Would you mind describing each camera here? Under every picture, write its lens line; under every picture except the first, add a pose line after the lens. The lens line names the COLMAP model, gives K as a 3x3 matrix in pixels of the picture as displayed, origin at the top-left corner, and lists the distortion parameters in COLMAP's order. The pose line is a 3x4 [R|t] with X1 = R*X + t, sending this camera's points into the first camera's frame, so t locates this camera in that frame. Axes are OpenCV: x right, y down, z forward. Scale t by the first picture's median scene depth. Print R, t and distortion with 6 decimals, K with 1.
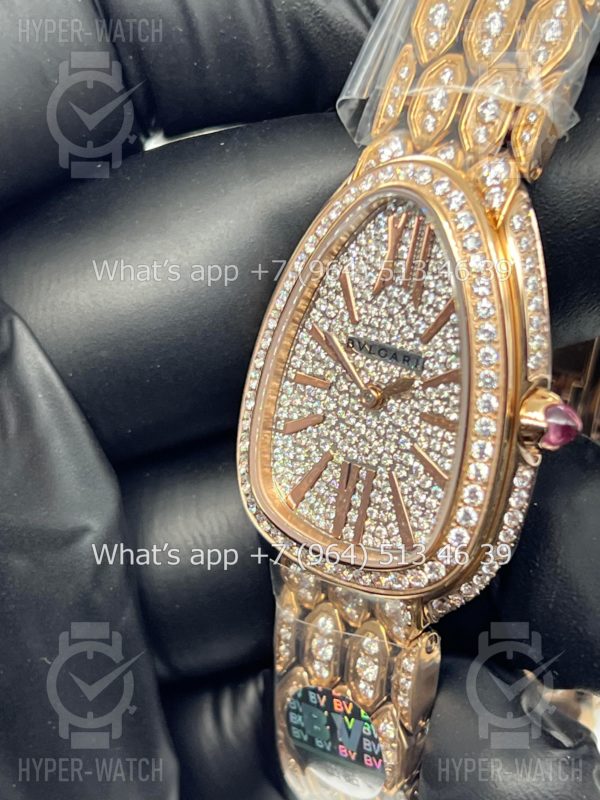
lens RADIAL K [[1807.4, 0, 303.0], [0, 1807.4, 399.3], [0, 0, 1]] dist [0.170864, 0.000000]
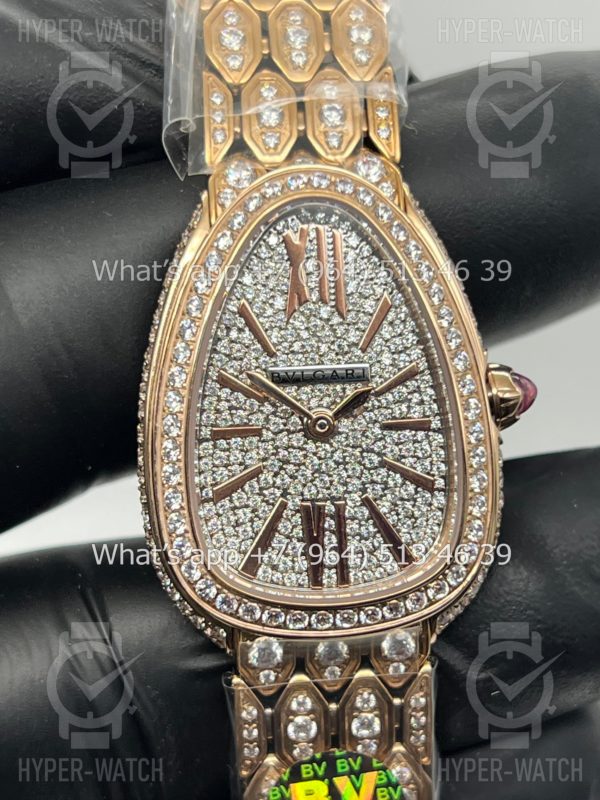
lens RADIAL K [[1807.4, 0, 303.5], [0, 1807.4, 402.2], [0, 0, 1]] dist [0.170864, 0.000000]
pose [[0.730167, -0.187244, 0.657112, -0.568427], [0.304281, 0.950198, -0.067351, 0.047328], [-0.611775, 0.249124, 0.750778, 0.306740]]
